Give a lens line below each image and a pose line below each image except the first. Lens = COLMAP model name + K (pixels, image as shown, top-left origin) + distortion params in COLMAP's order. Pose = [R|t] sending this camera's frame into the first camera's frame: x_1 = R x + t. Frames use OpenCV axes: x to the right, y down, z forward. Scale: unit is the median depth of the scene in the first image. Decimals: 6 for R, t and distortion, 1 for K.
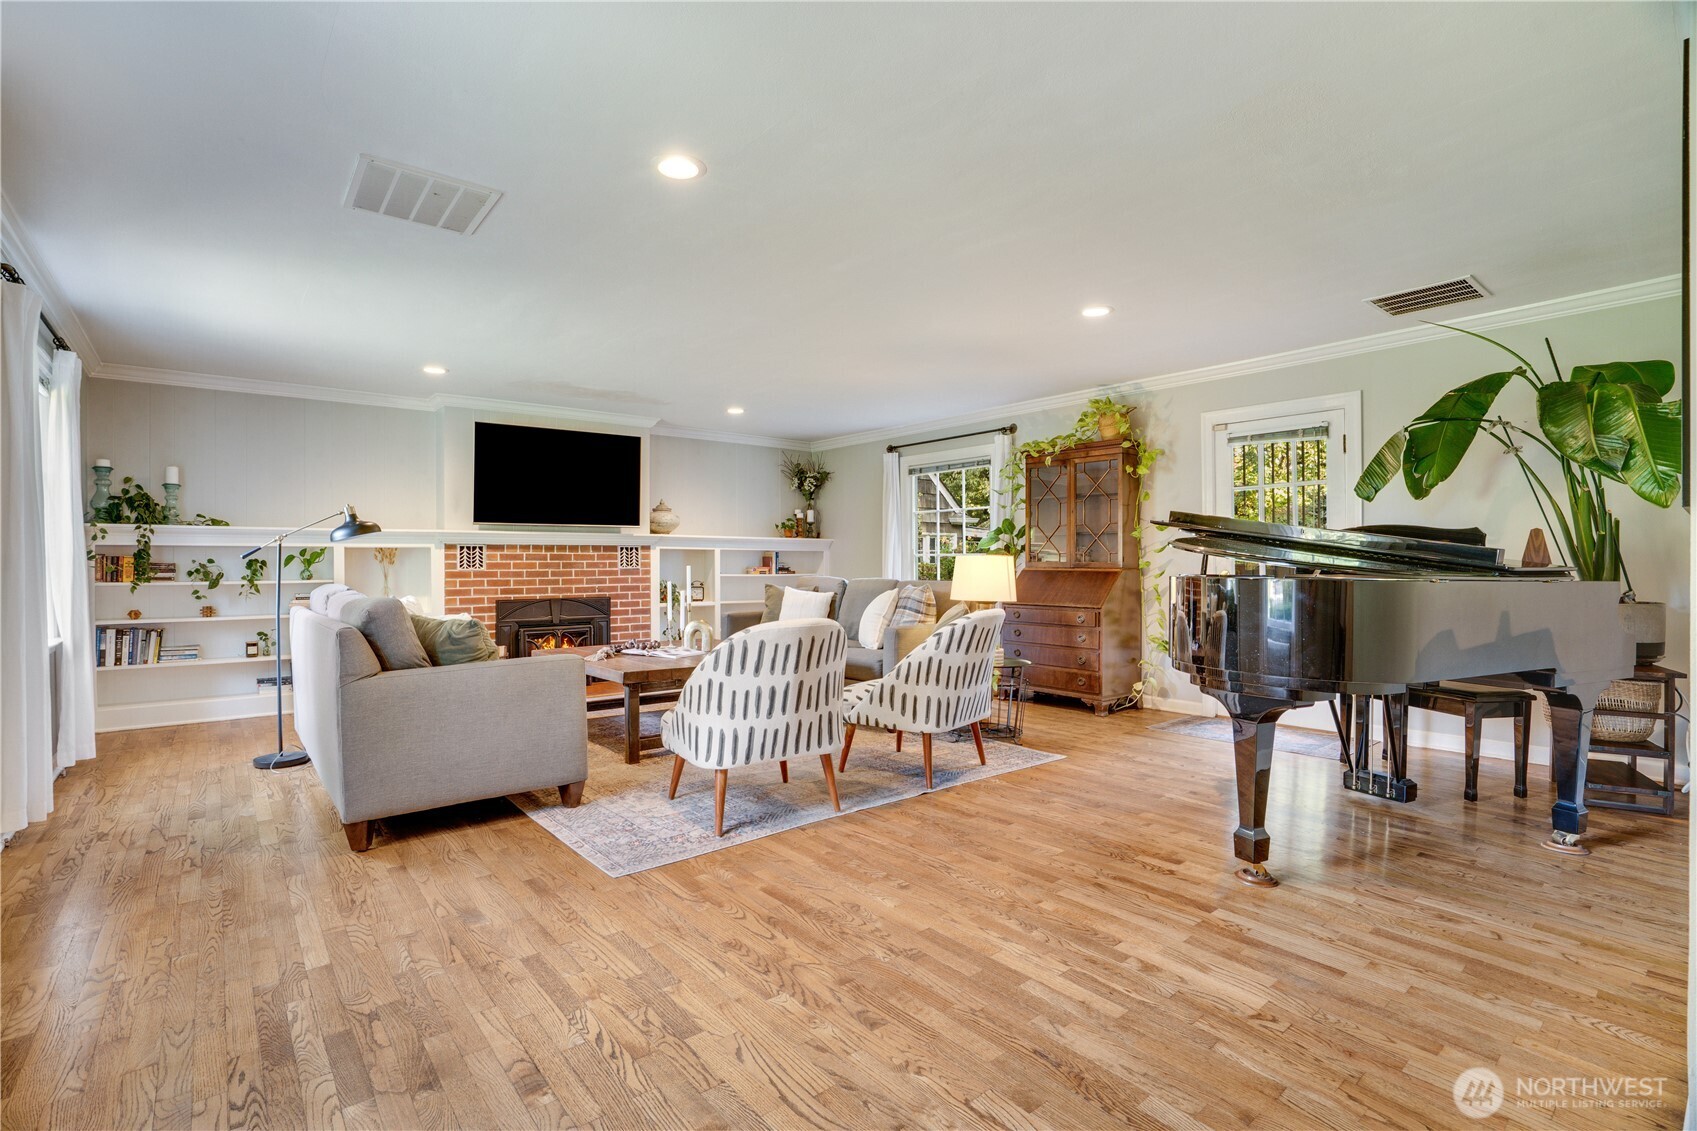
lens RADIAL K [[791.4, 0, 847.6], [0, 791.4, 571.2], [0, 0, 1]] dist [-0.031000, 0.006942]
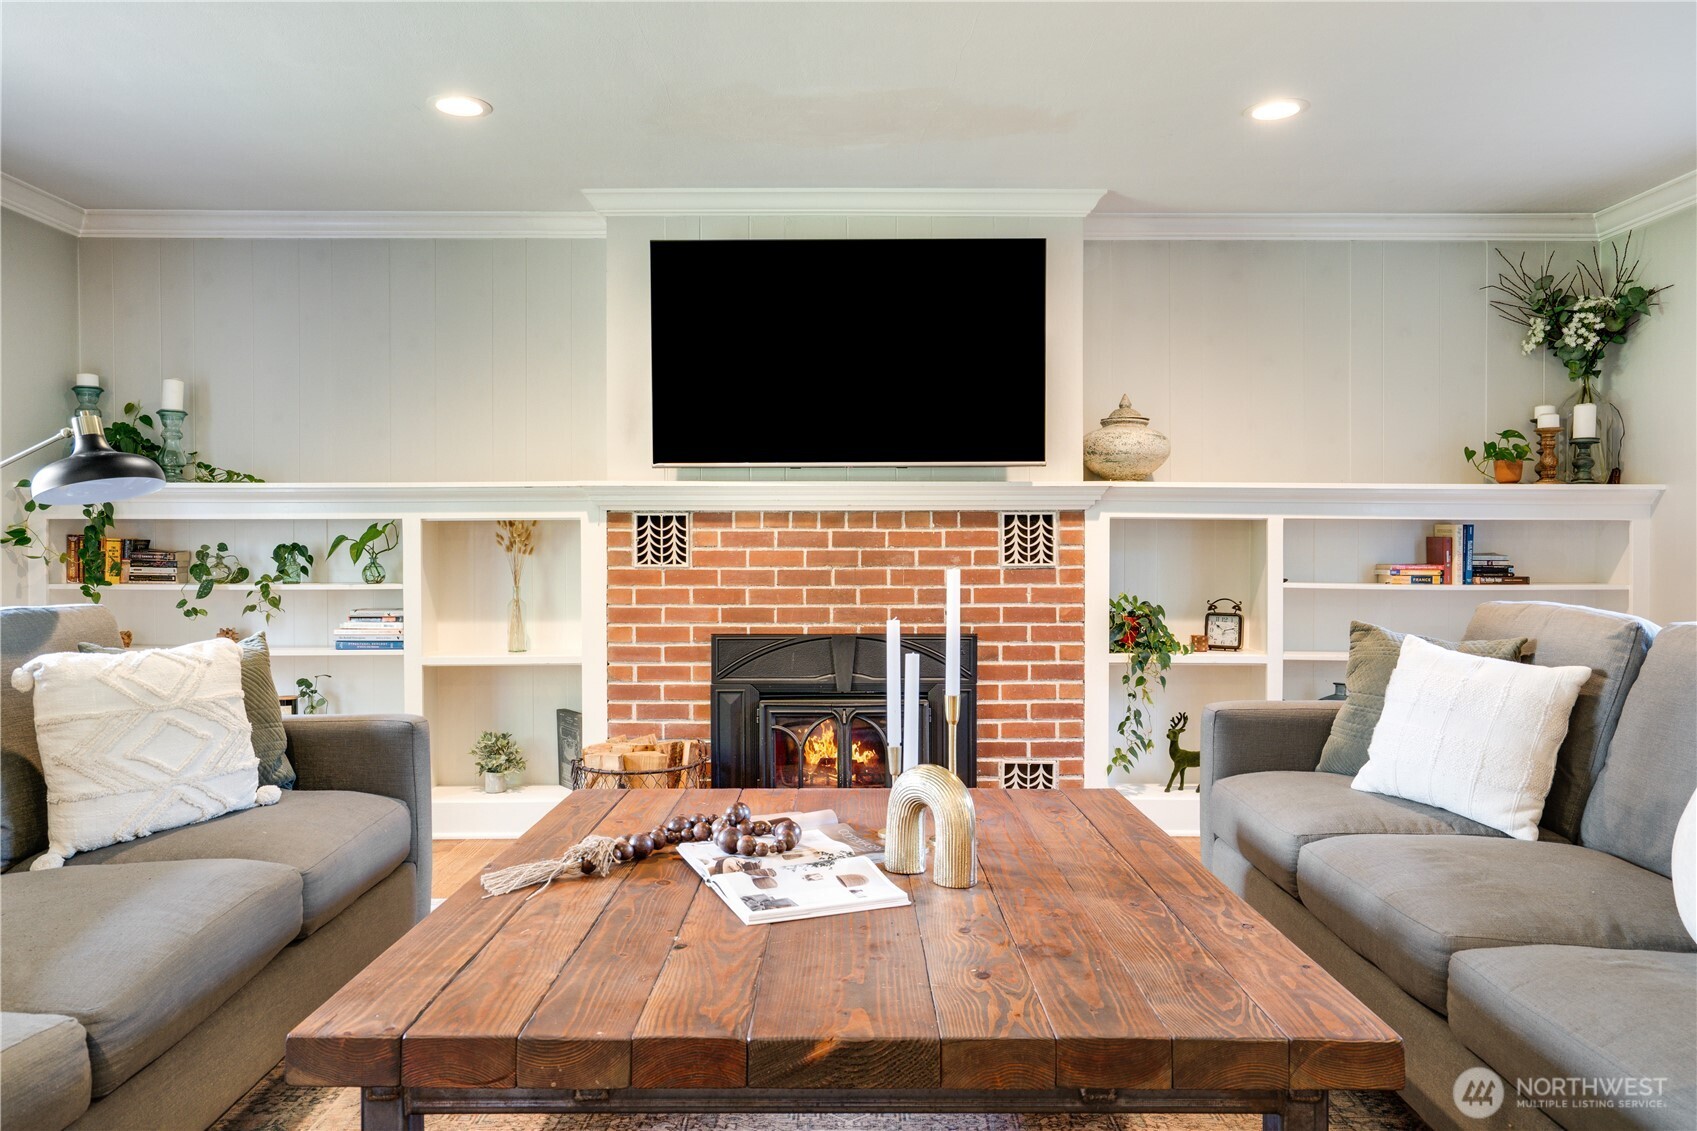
lens RADIAL K [[1168.1, 0, 847.5], [0, 1168.1, 551.8], [0, 0, 1]] dist [0.008937, 0.003307]
pose [[0.773822, 0.006027, -0.633374, 0.037685], [-0.009545, 0.999952, -0.002146, -0.009307], [0.633331, 0.007706, 0.773843, 0.490515]]
